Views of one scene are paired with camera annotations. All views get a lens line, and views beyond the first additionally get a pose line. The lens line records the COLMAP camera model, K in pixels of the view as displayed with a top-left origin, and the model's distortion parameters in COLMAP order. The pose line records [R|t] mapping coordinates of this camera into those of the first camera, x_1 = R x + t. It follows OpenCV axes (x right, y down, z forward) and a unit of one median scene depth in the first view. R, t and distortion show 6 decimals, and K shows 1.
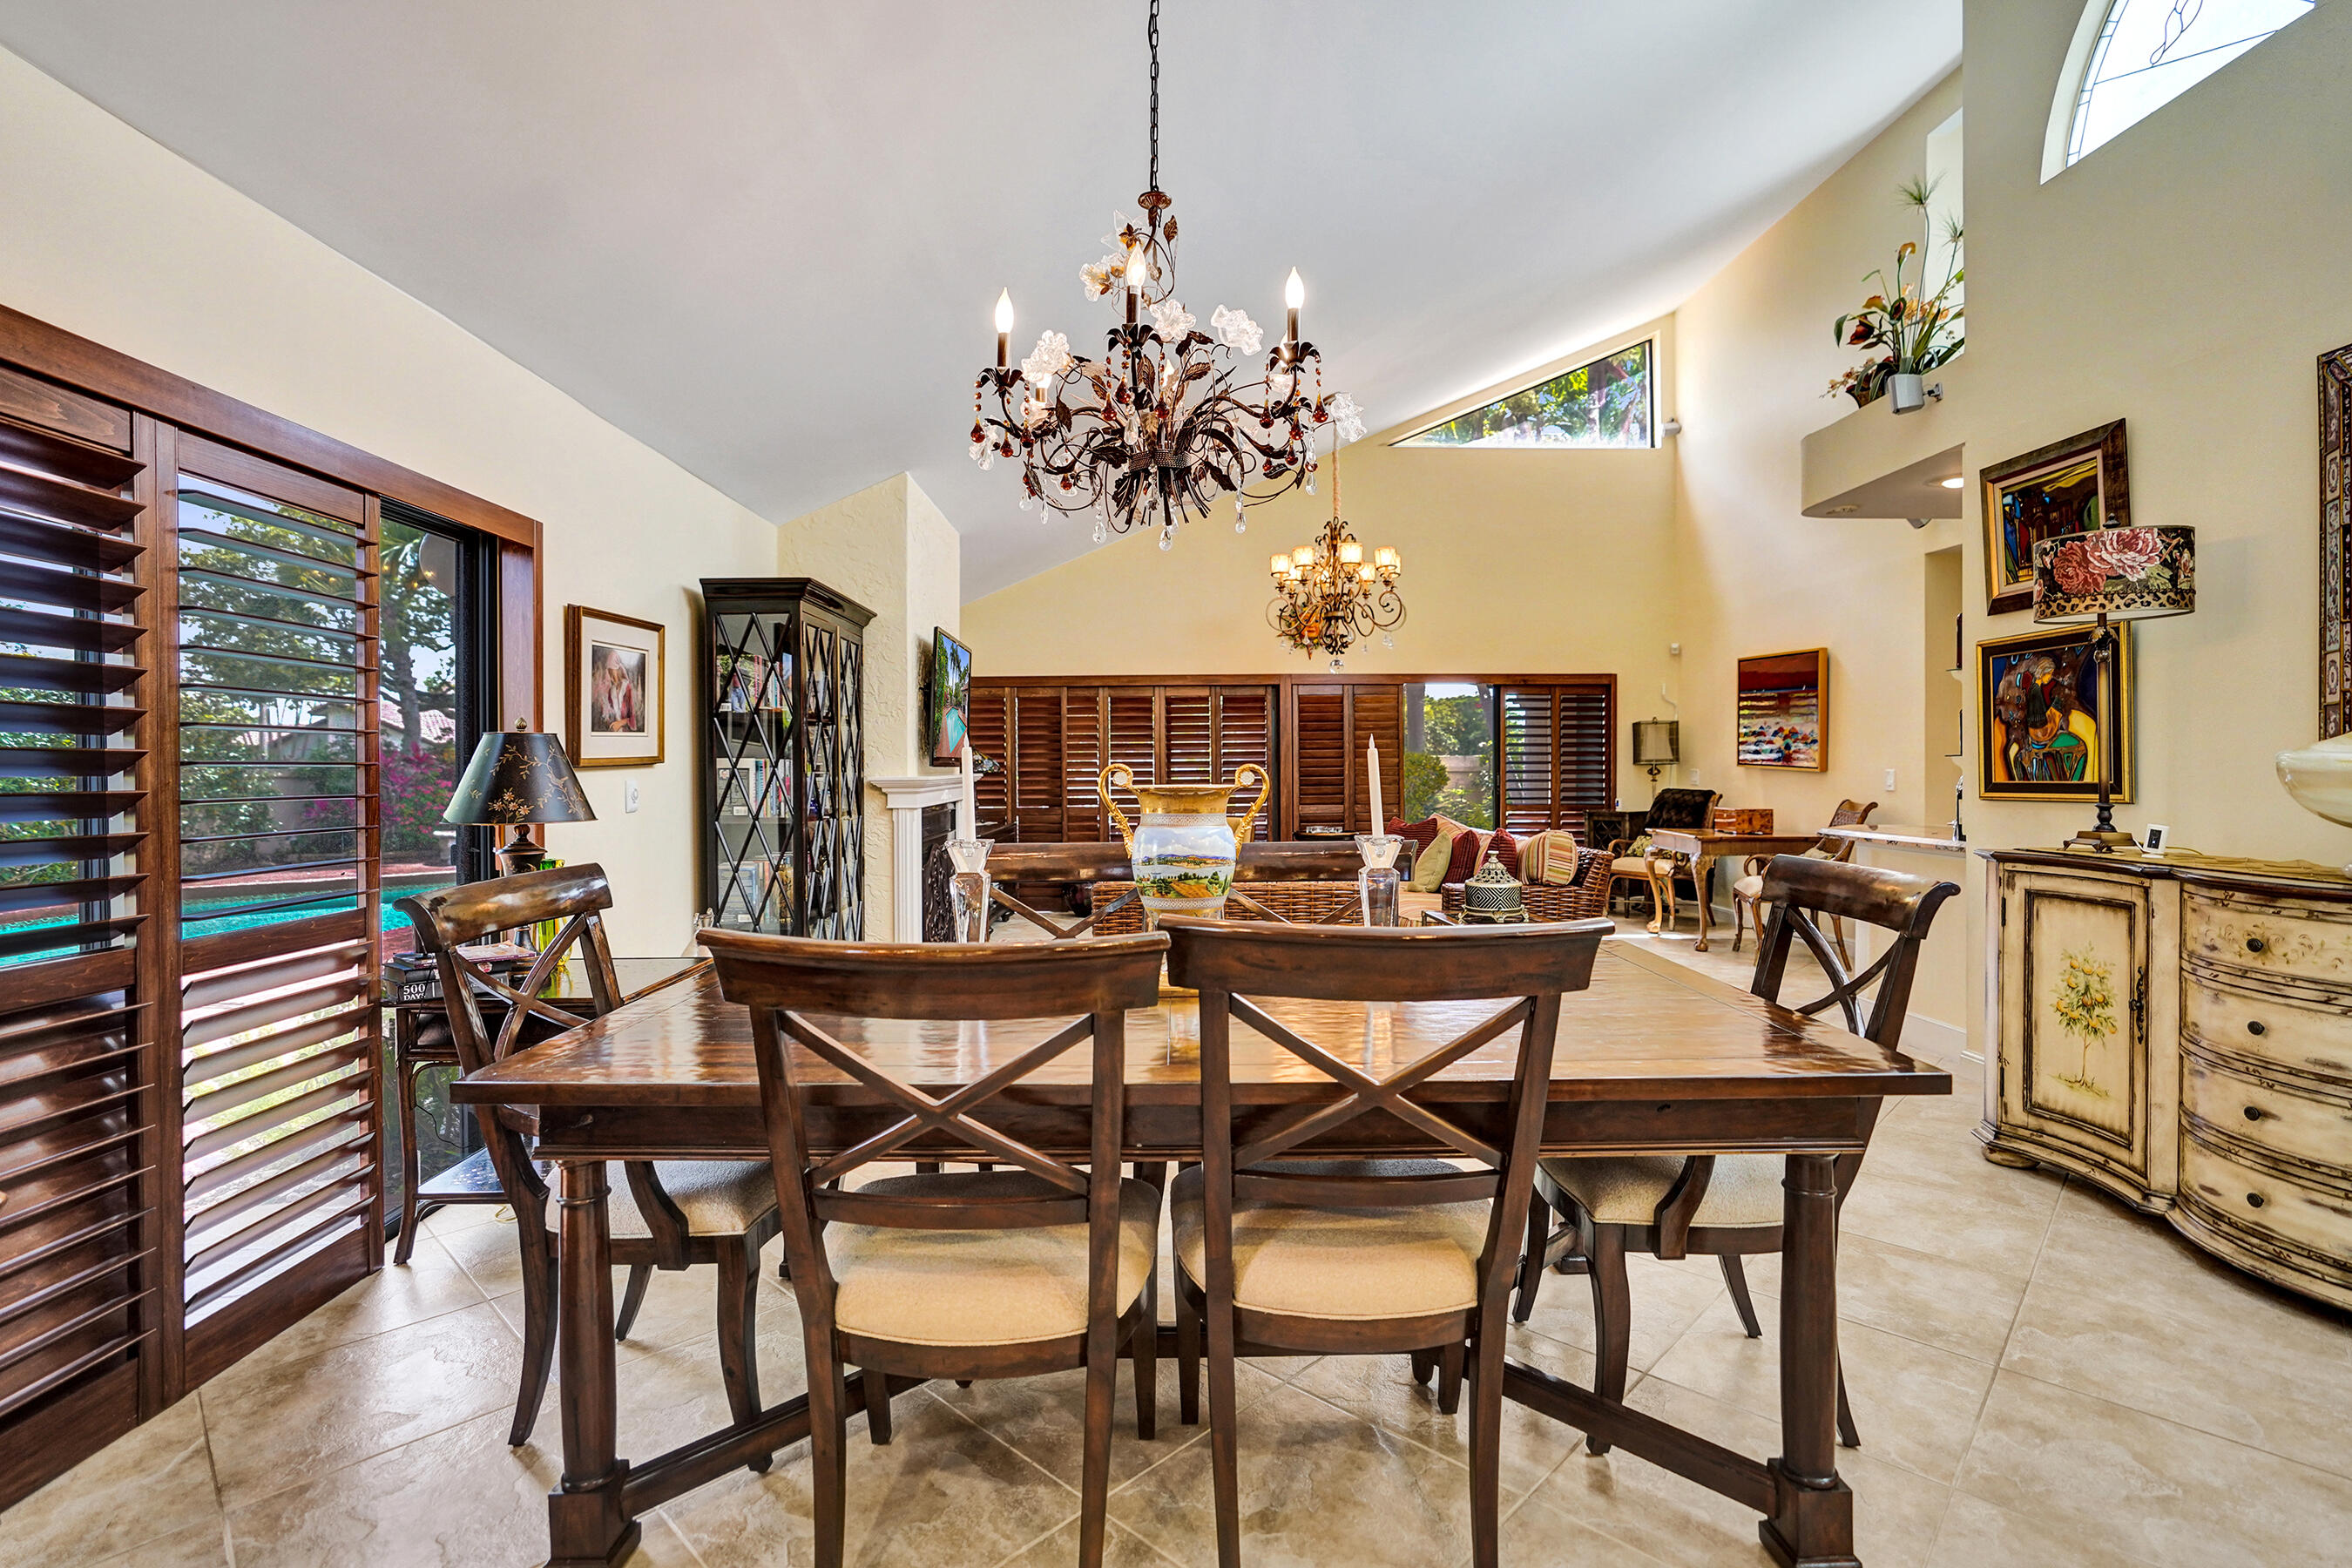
lens RADIAL K [[1073.5, 0, 1162.7], [0, 1073.5, 755.5], [0, 0, 1]] dist [-0.040612, 0.000225]
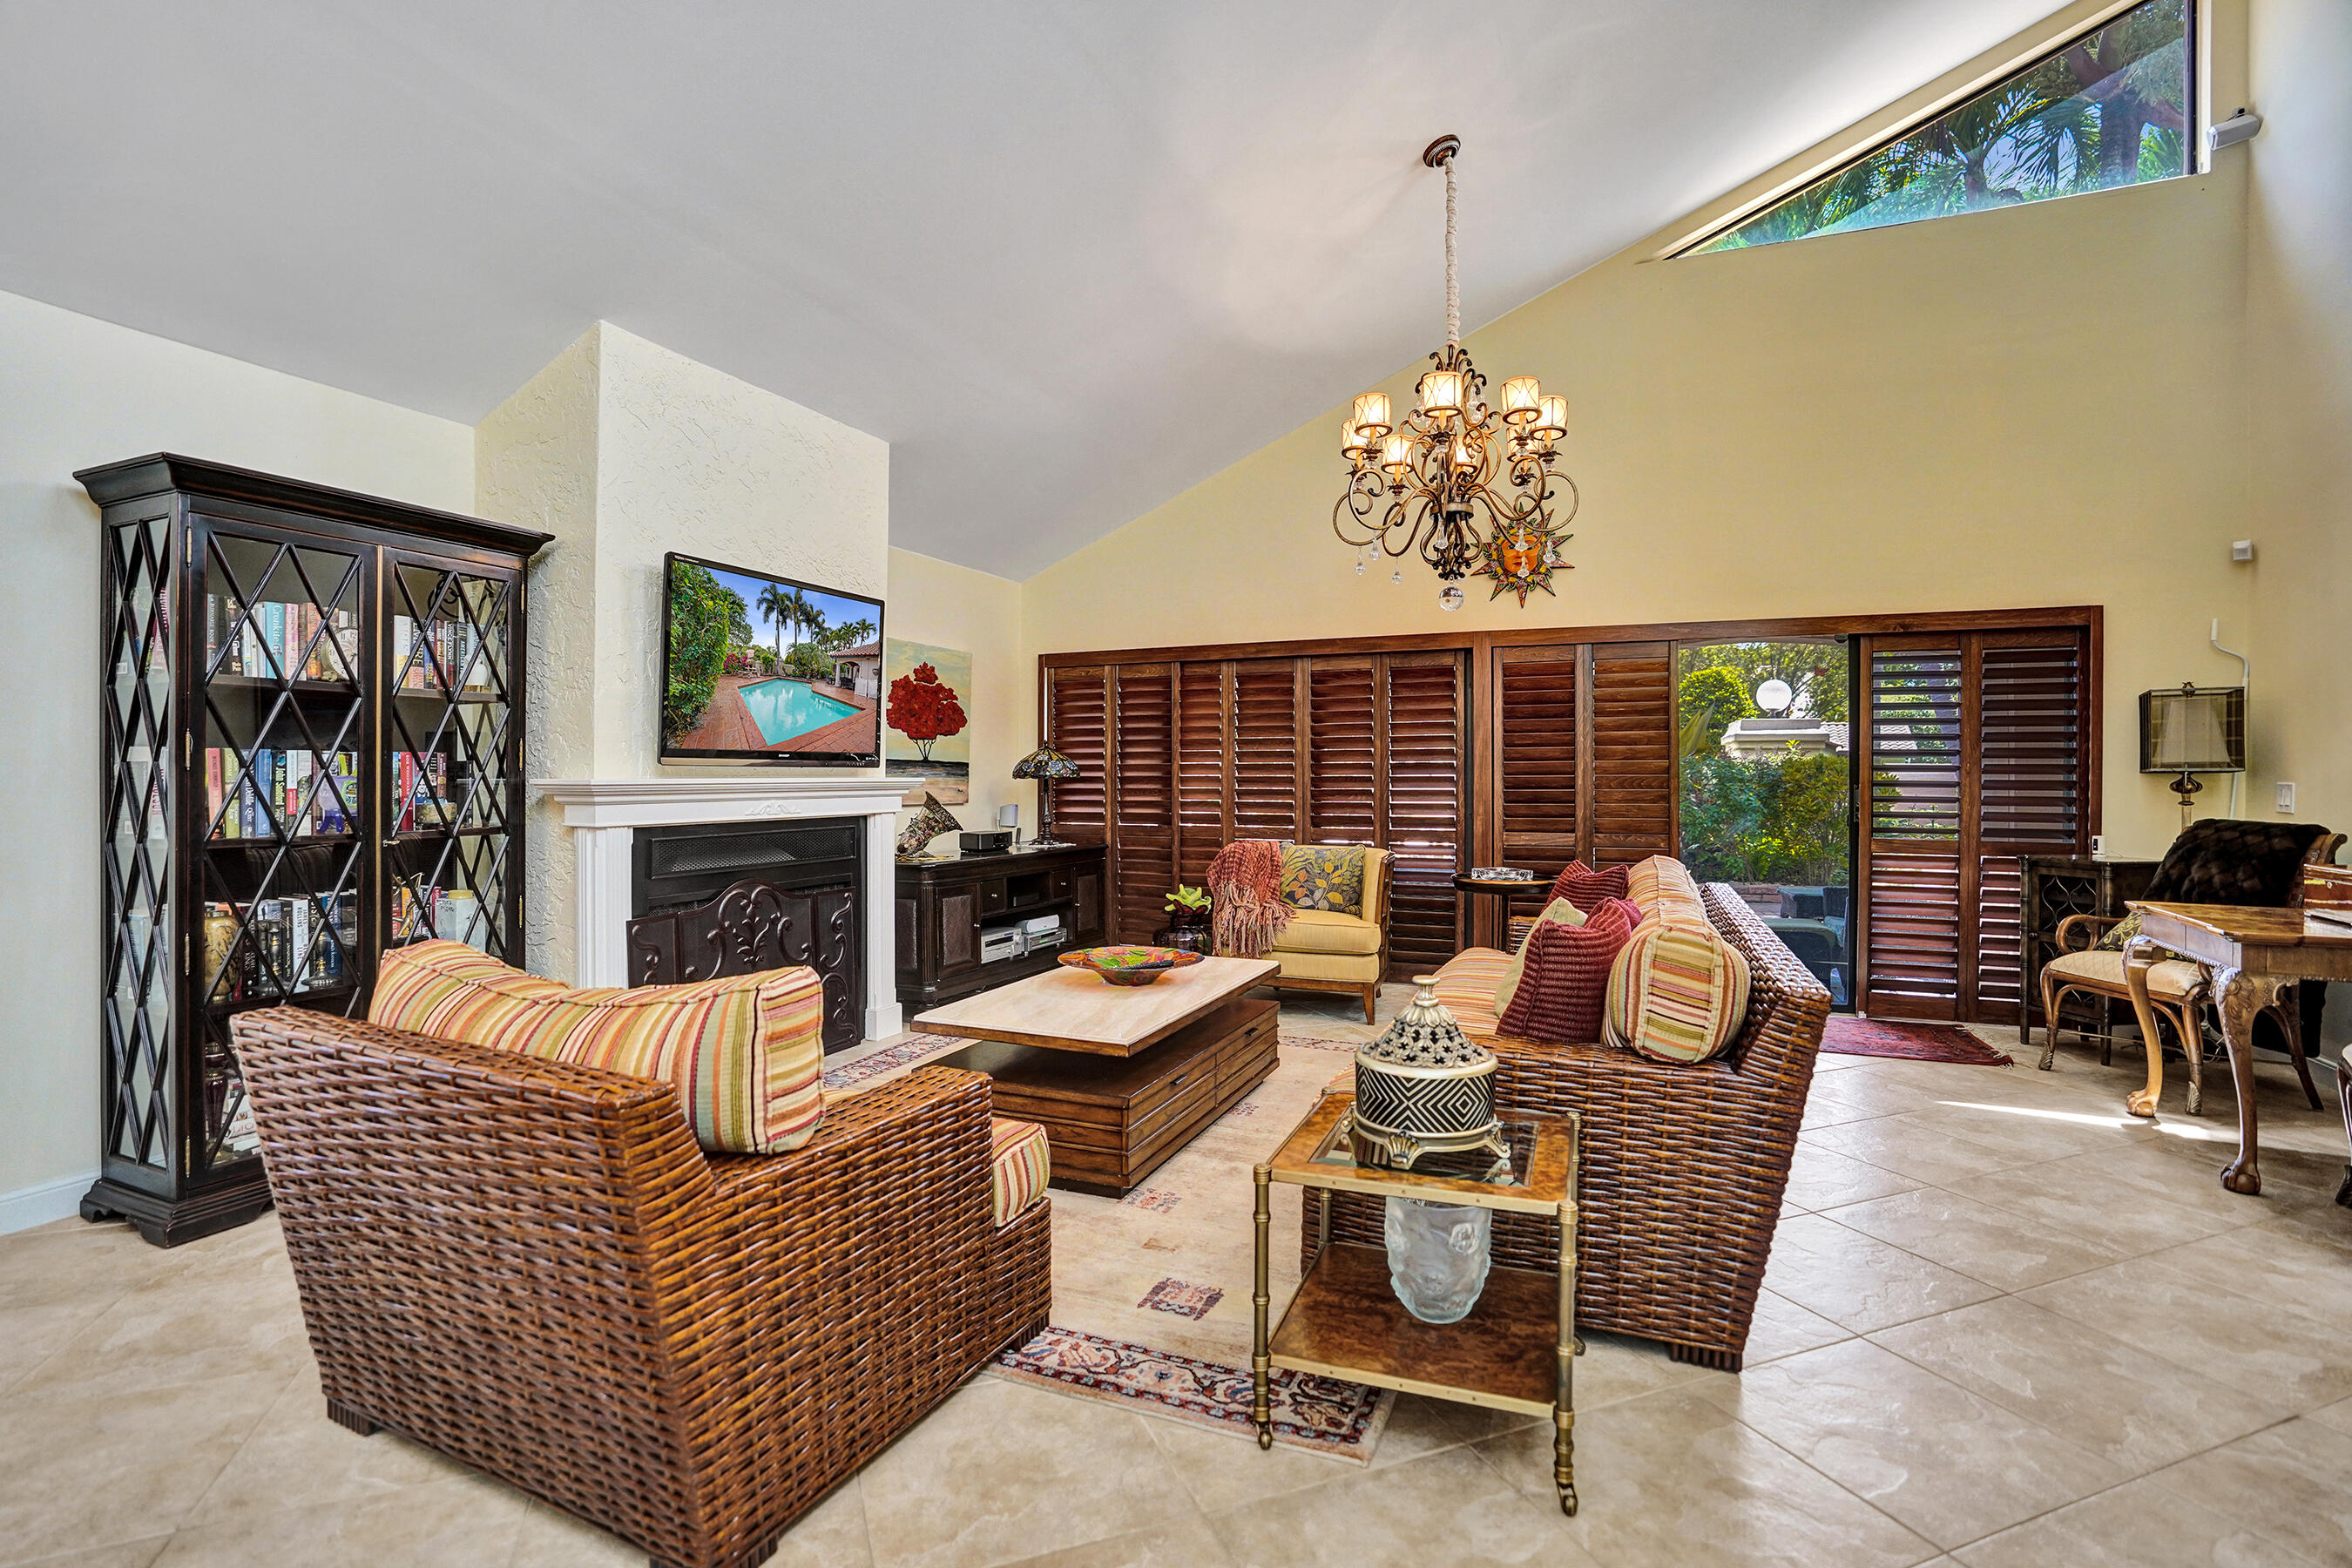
lens RADIAL K [[1124.0, 0, 1176.6], [0, 1124.0, 768.1], [0, 0, 1]] dist [-0.055825, 0.019213]
pose [[0.916783, 0.004063, -0.399364, 0.245028], [-0.001832, 0.999981, 0.005968, 0.004019], [0.399380, -0.004740, 0.916773, 0.345194]]
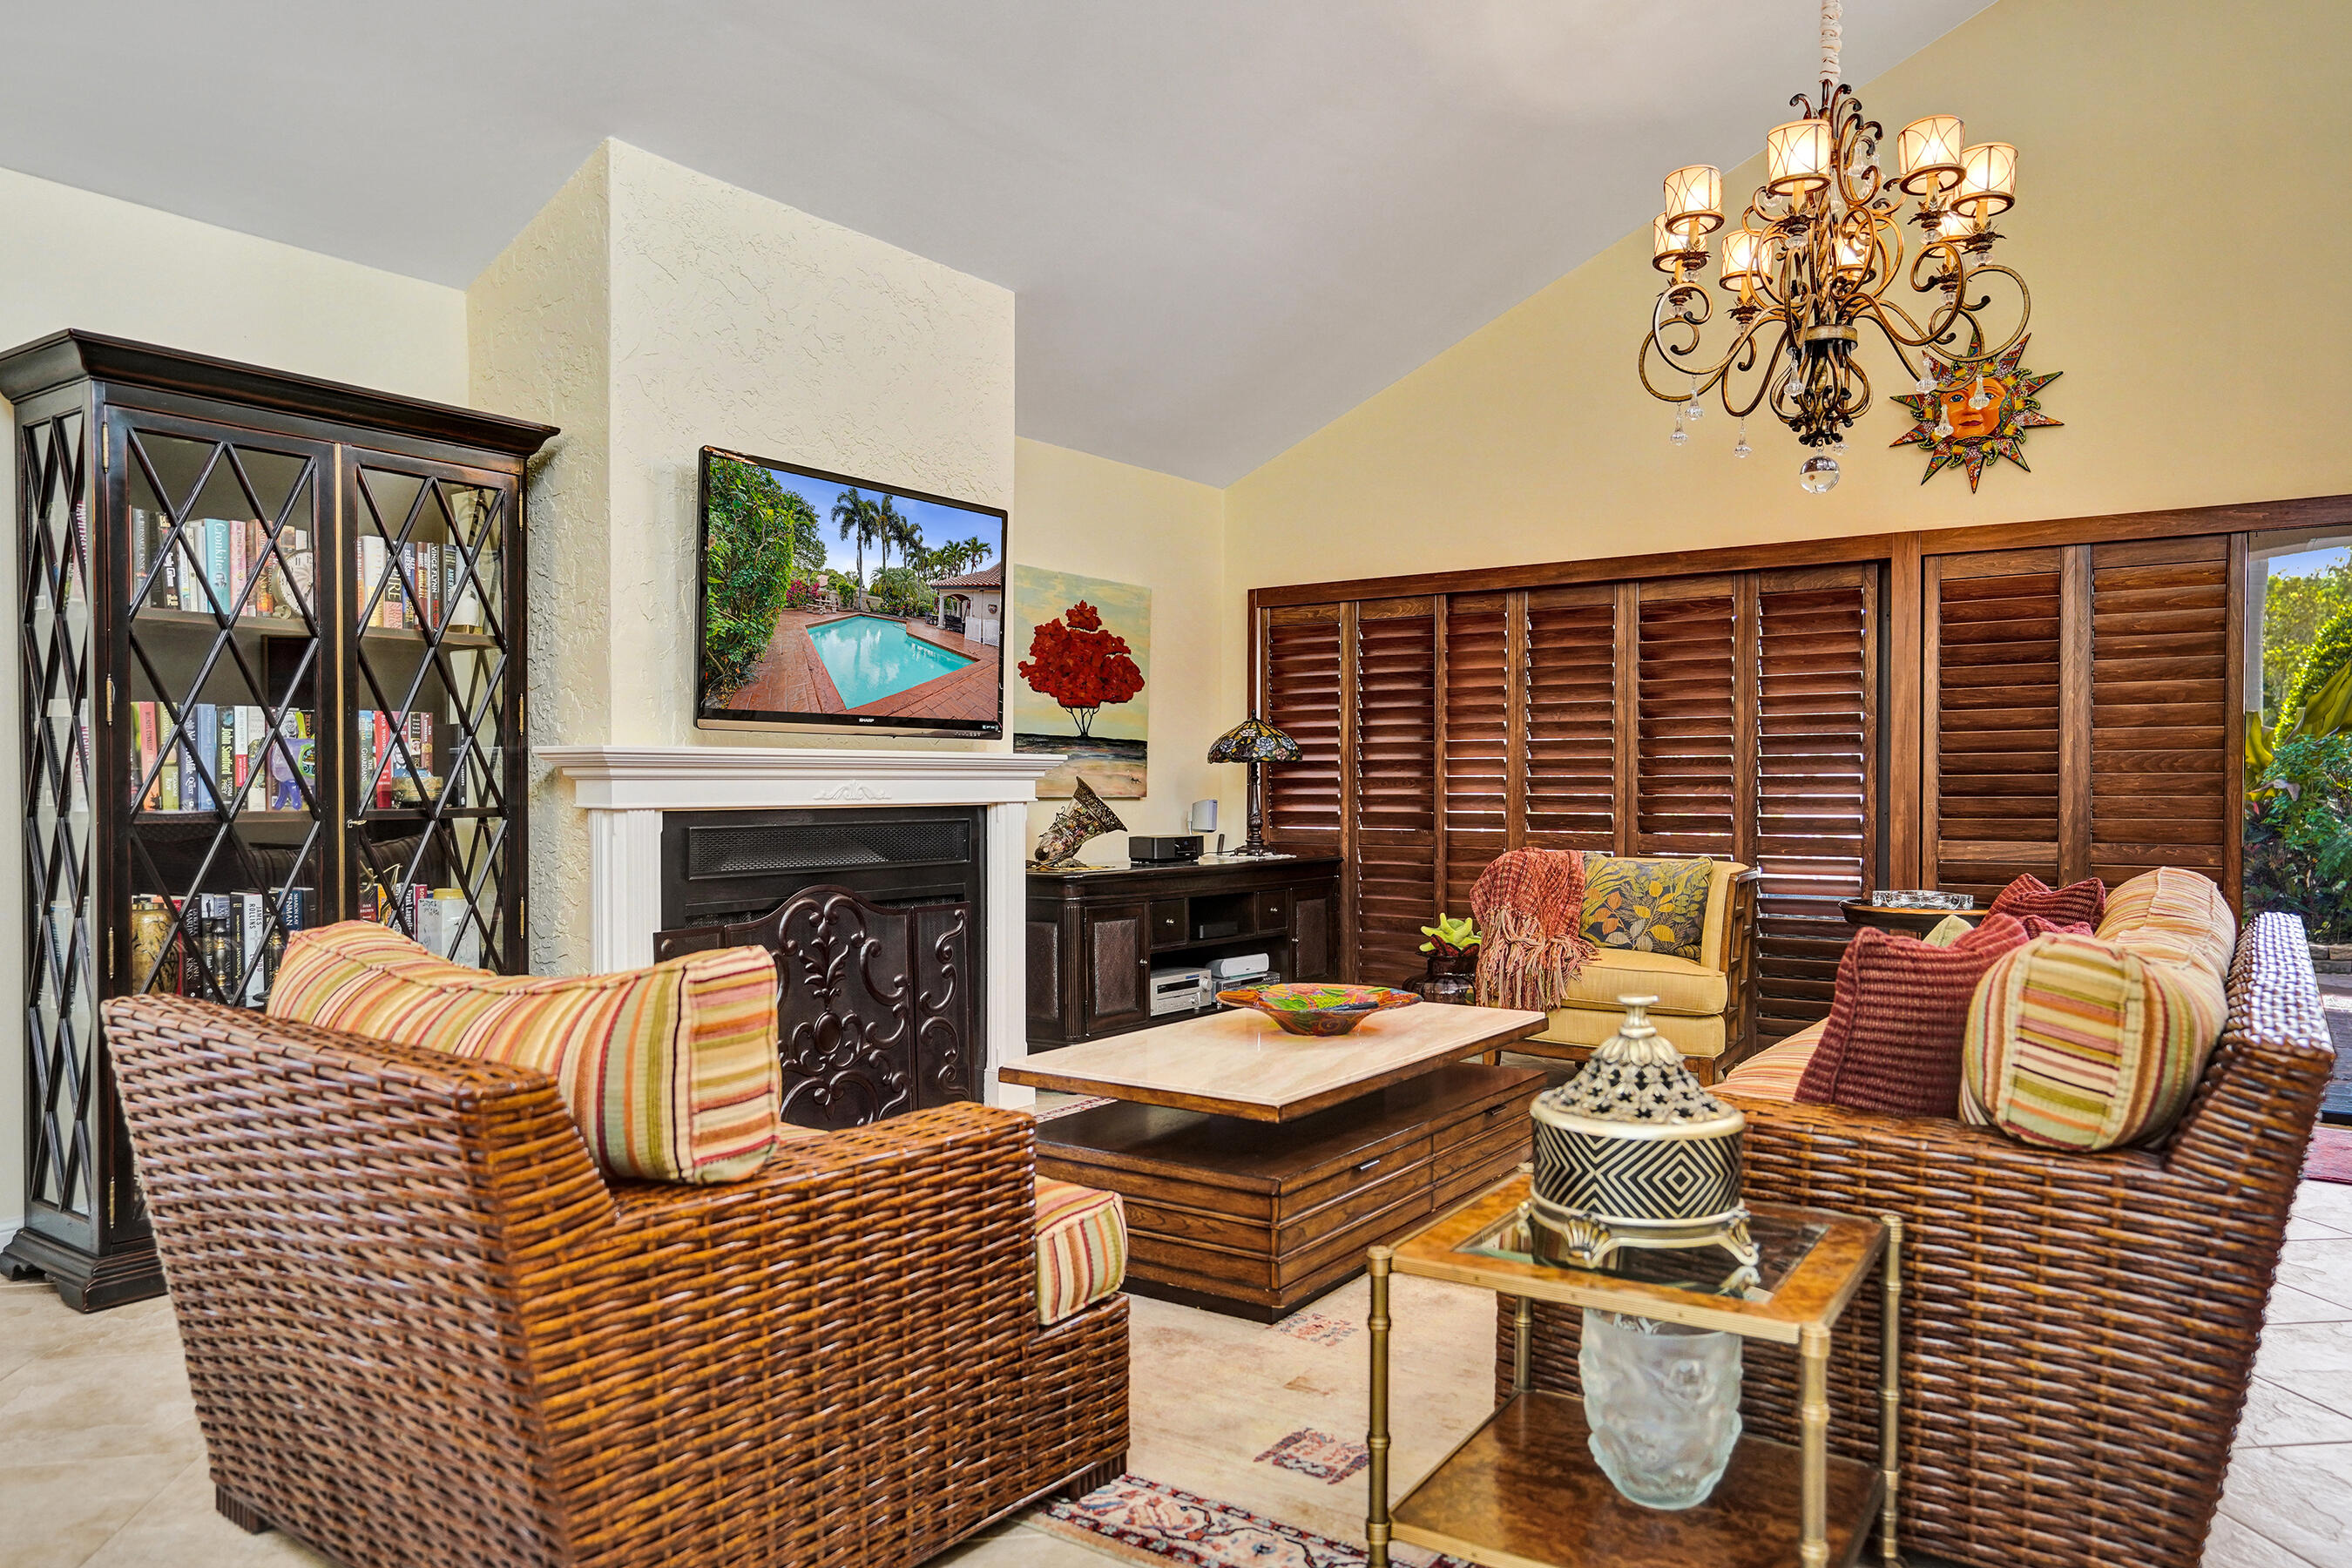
lens RADIAL K [[1607.6, 0, 1176.7], [0, 1607.6, 798.9], [0, 0, 1]] dist [0.003508, 0.007360]
pose [[0.816654, 0.012684, -0.576988, 0.280225], [0.001199, 0.999719, 0.023674, 0.016086], [0.577126, -0.020025, 0.816409, 0.355657]]
